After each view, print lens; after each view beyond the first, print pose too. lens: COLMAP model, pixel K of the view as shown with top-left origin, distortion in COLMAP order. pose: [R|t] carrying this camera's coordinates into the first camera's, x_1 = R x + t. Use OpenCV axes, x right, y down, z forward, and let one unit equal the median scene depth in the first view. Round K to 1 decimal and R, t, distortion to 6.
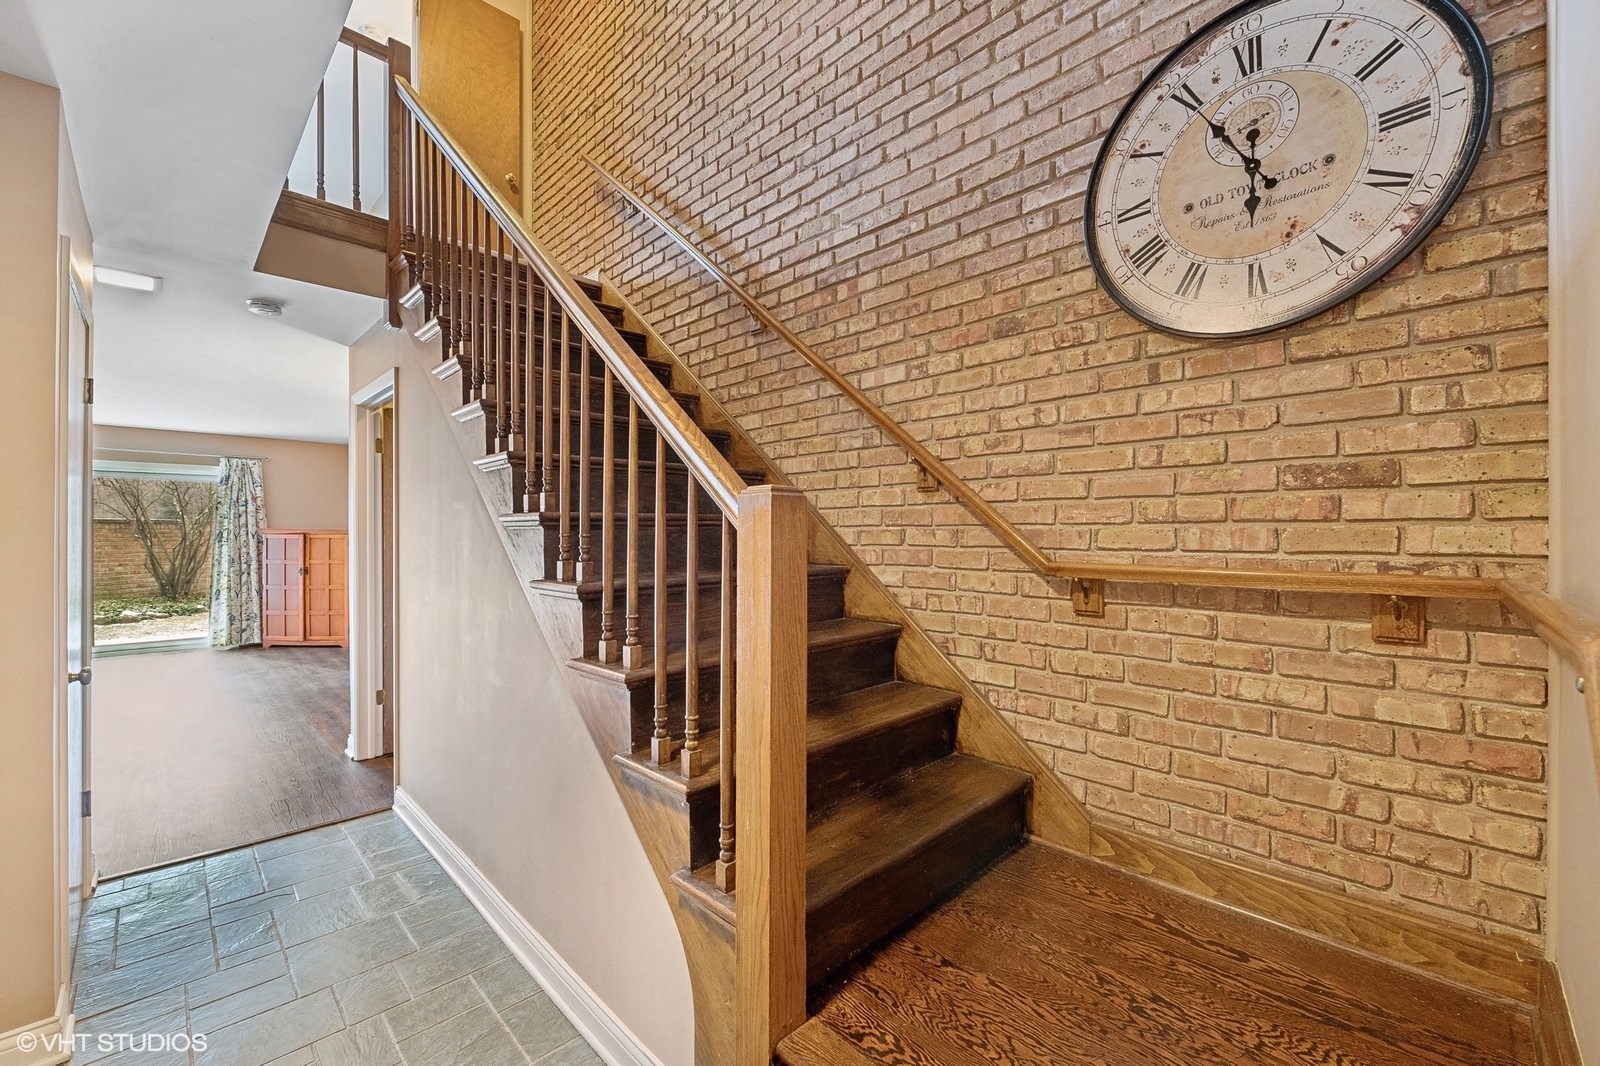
lens RADIAL K [[657.6, 0, 796.4], [0, 657.6, 530.2], [0, 0, 1]] dist [0.000833, -0.003853]
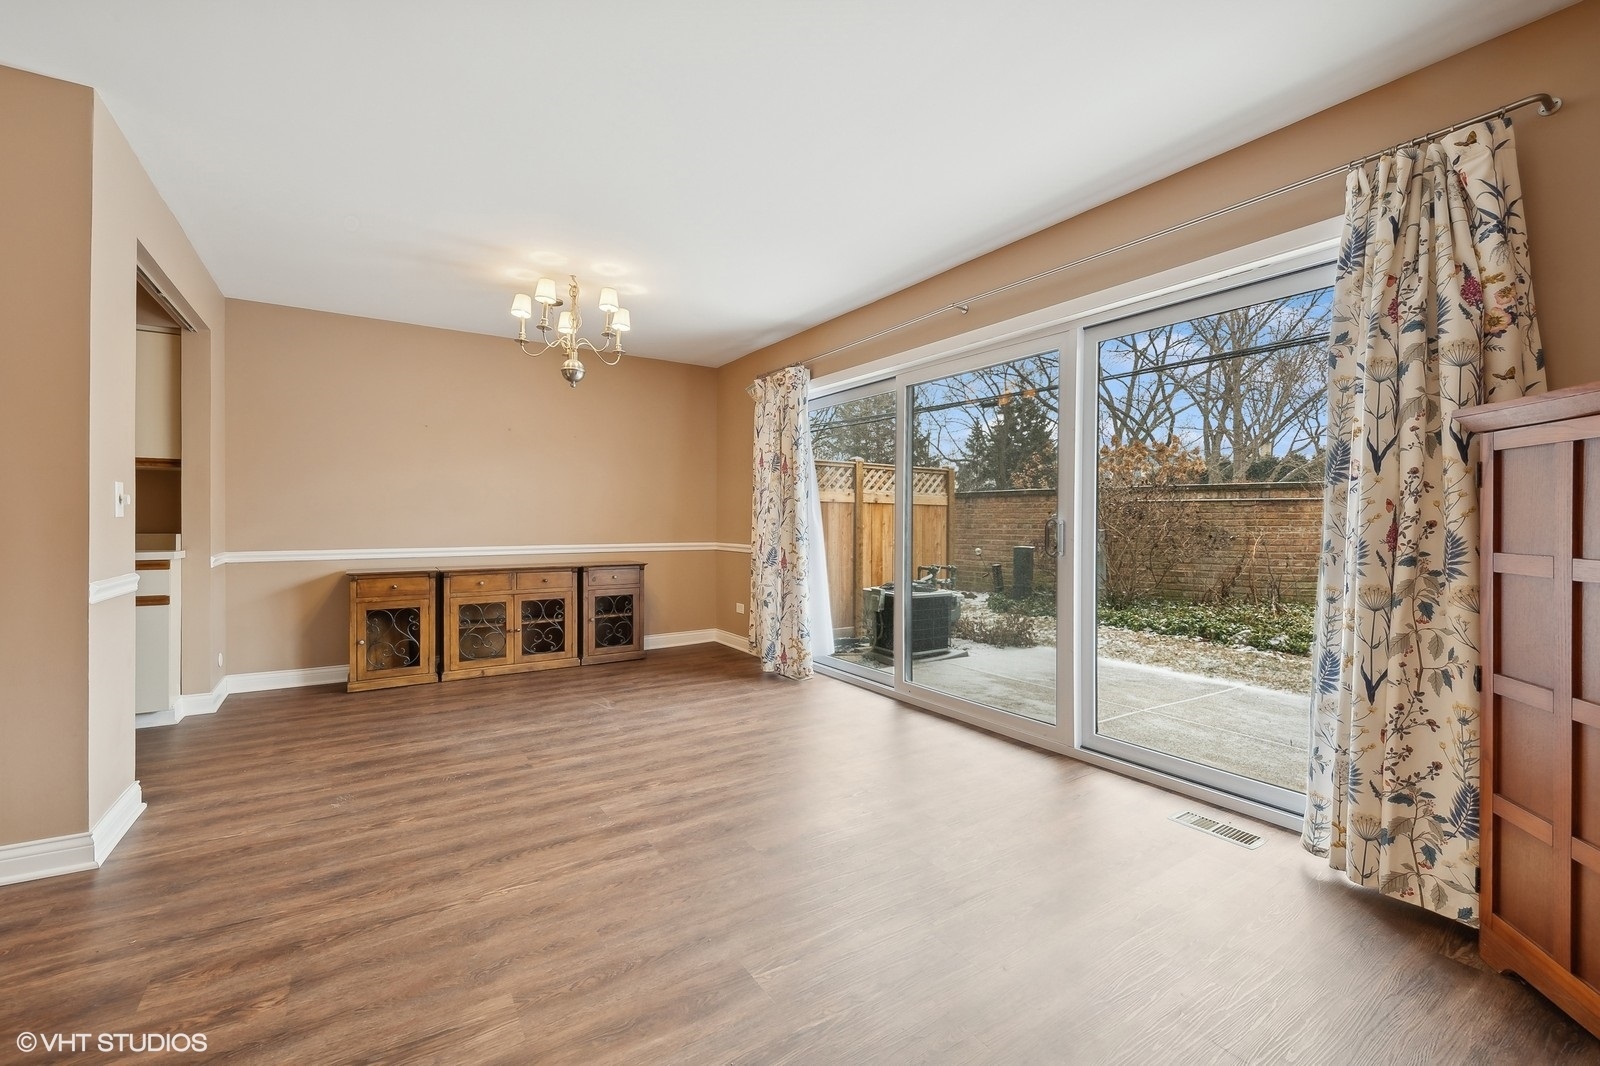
lens RADIAL K [[657.6, 0, 796.4], [0, 657.6, 530.2], [0, 0, 1]] dist [0.000833, -0.003853]
pose [[-0.197050, 0.007293, -0.980366, -0.549826], [-0.000421, 0.999972, 0.007523, 0.035864], [0.980393, 0.001895, -0.197041, 0.811849]]
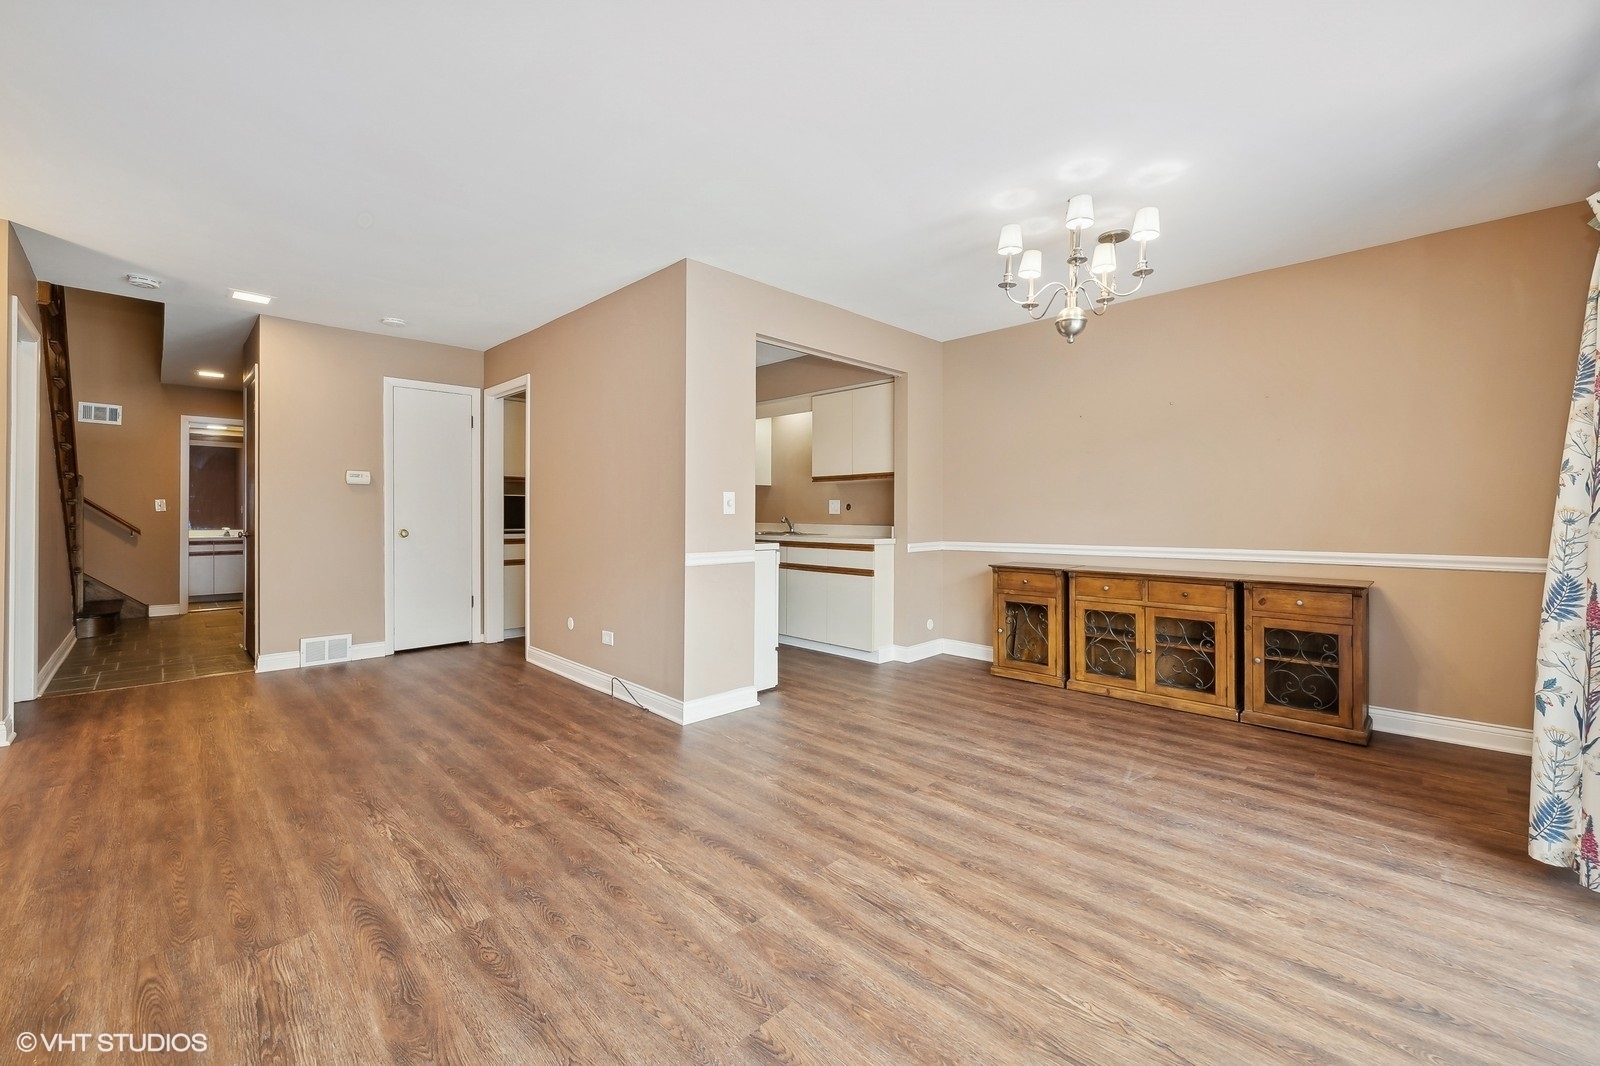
lens RADIAL K [[644.0, 0, 805.4], [0, 644.0, 519.2], [0, 0, 1]] dist [-0.000109, -0.000276]
pose [[-0.999940, -0.004848, -0.009846, -0.838778], [-0.004863, 0.999987, 0.001425, 0.034849], [0.009839, 0.001472, -0.999951, 0.920096]]
